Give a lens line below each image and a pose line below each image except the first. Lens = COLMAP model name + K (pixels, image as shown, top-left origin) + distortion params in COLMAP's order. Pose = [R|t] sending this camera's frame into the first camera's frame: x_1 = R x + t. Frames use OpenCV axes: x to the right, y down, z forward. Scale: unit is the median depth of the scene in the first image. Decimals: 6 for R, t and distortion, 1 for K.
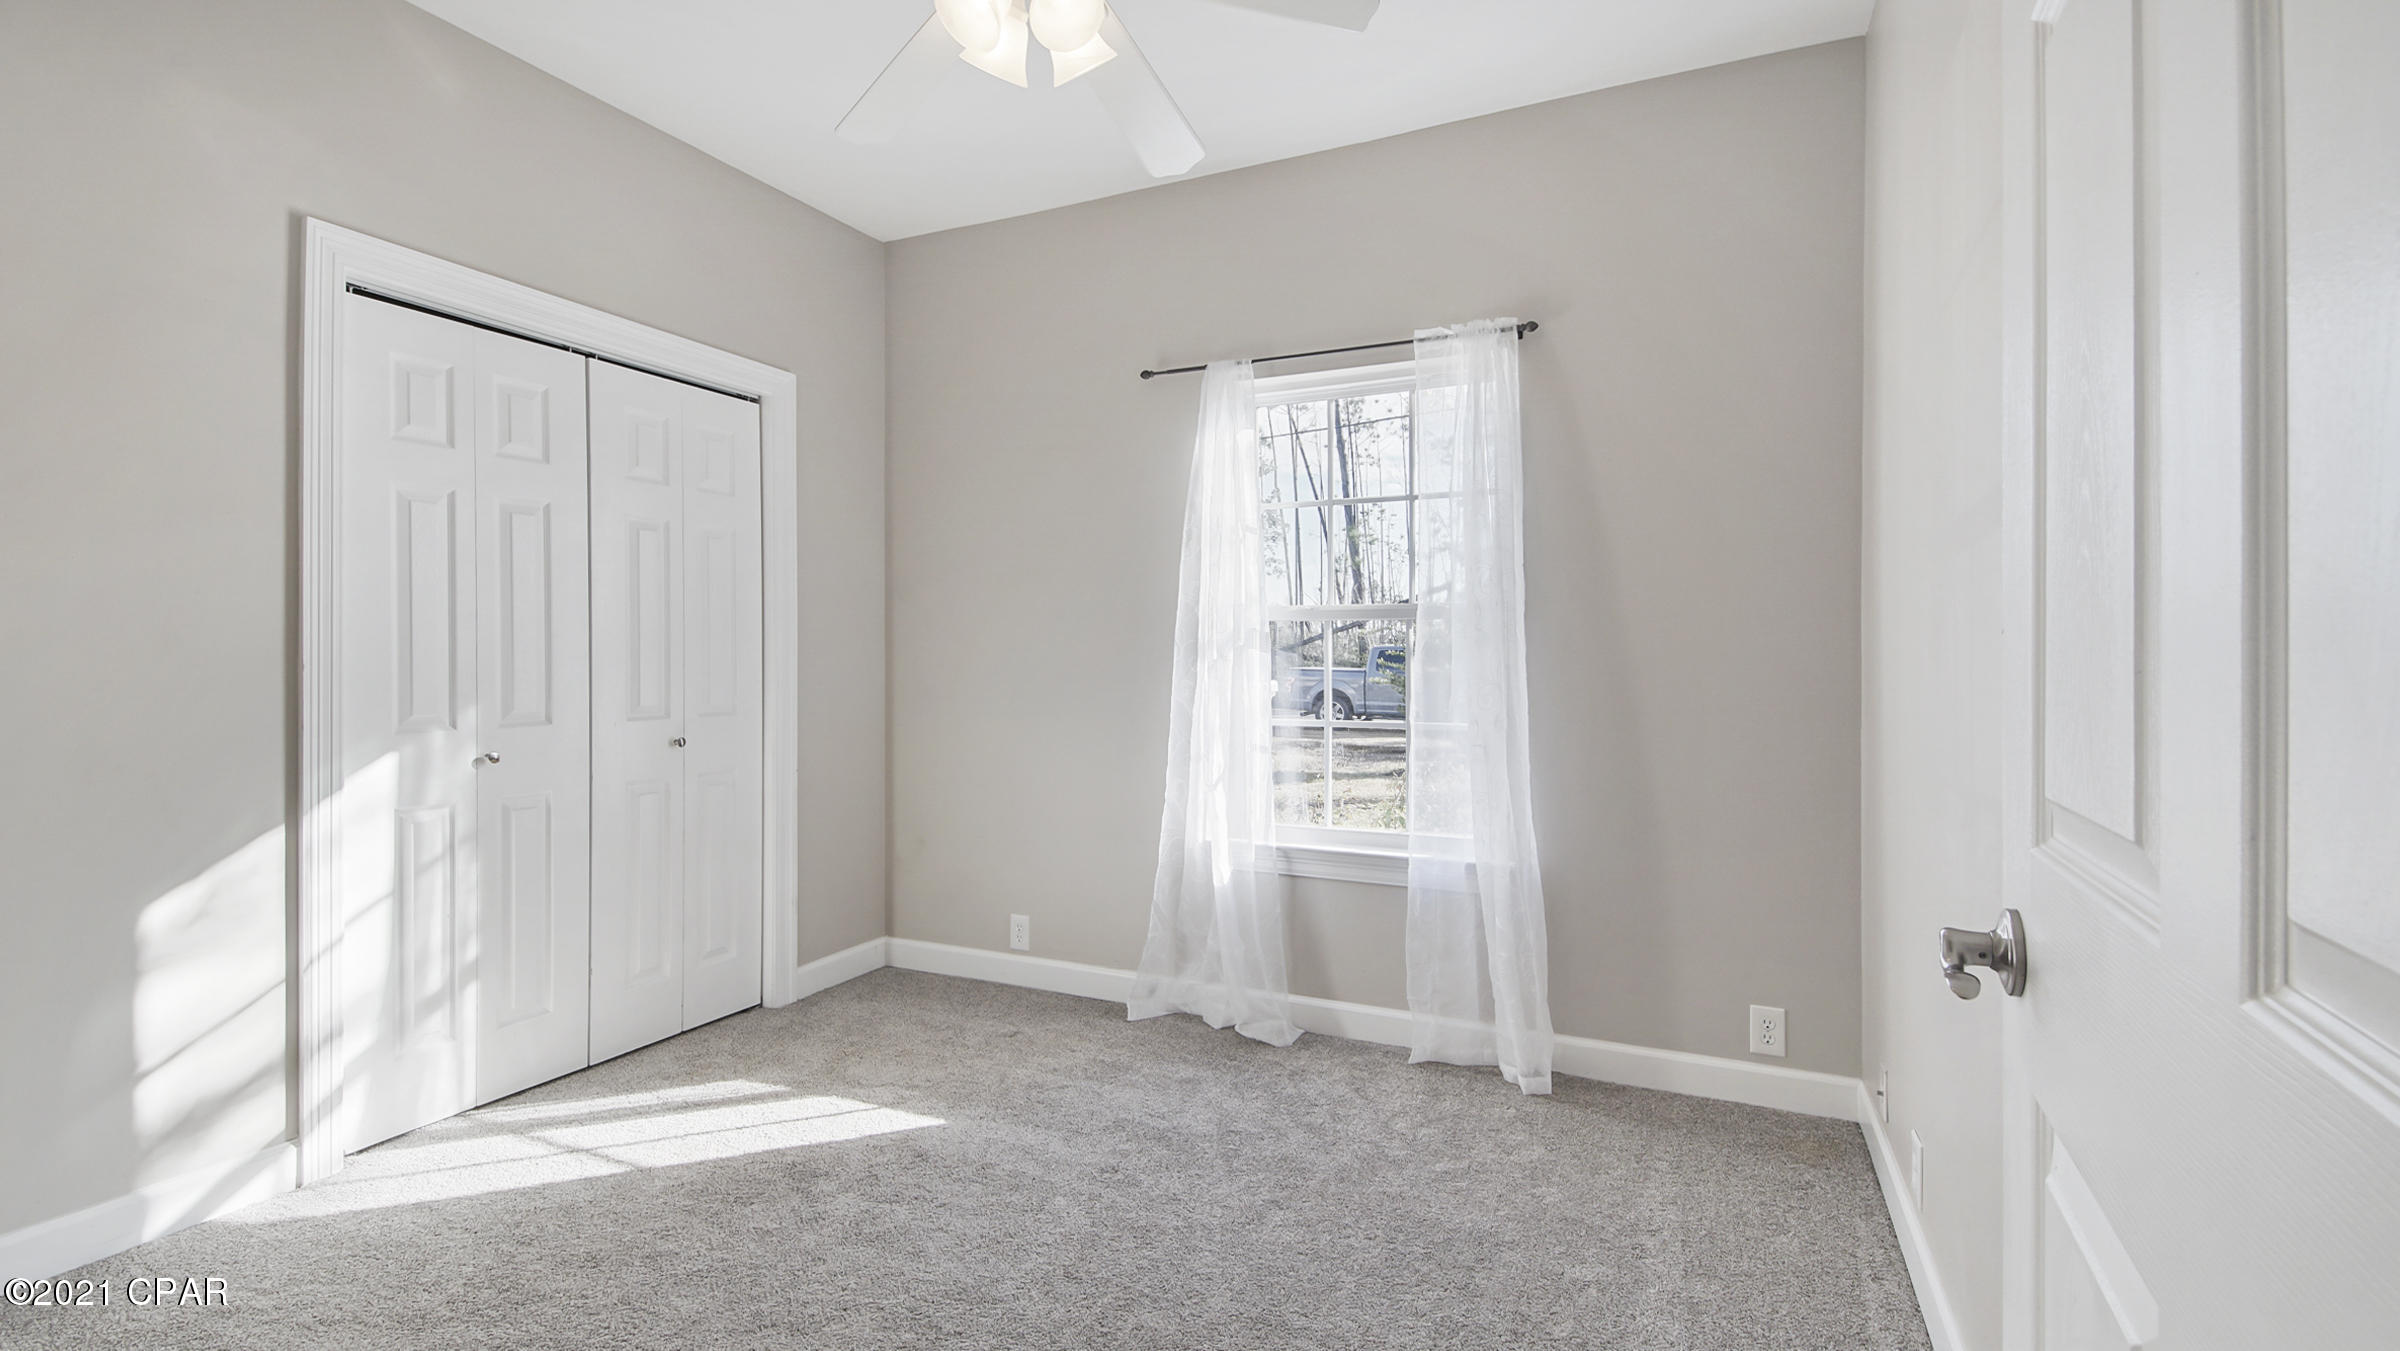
lens RADIAL K [[1094.7, 0, 1207.4], [0, 1094.7, 640.9], [0, 0, 1]] dist [0.001191, -0.000007]
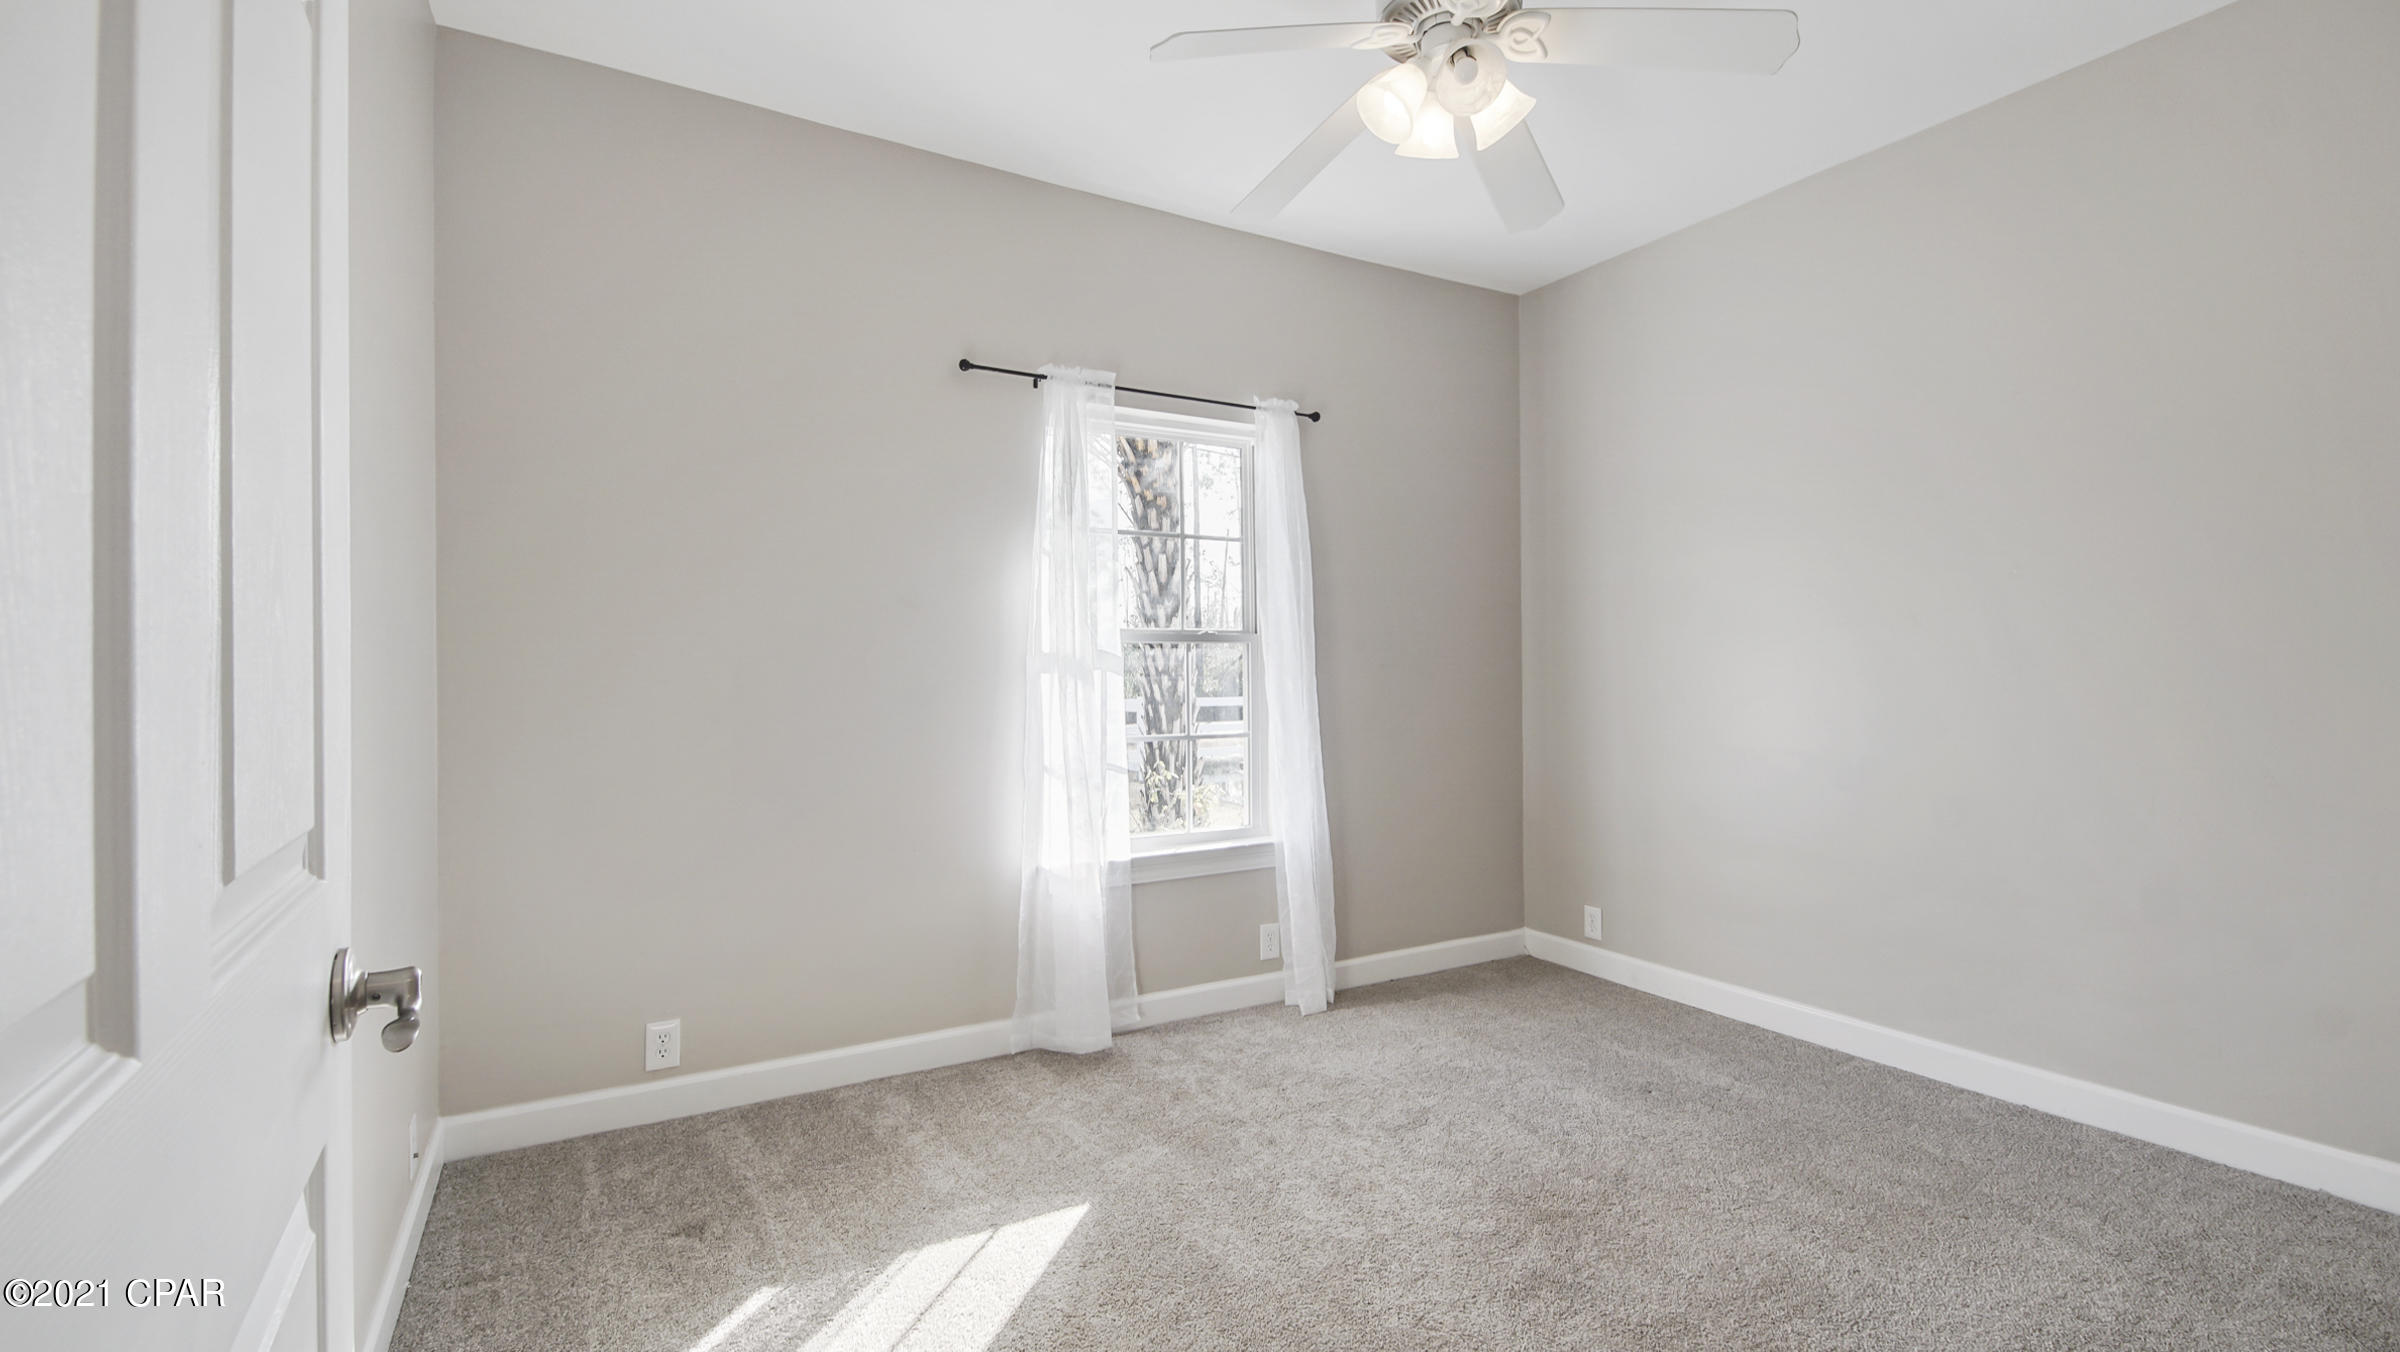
lens RADIAL K [[1094.7, 0, 1207.4], [0, 1094.7, 641.4], [0, 0, 1]] dist [0.001191, -0.000007]
pose [[0.569625, 0.018098, 0.821705, -0.771581], [-0.007258, 0.999829, -0.016990, -0.000050], [-0.821872, 0.003714, 0.569660, 0.351856]]
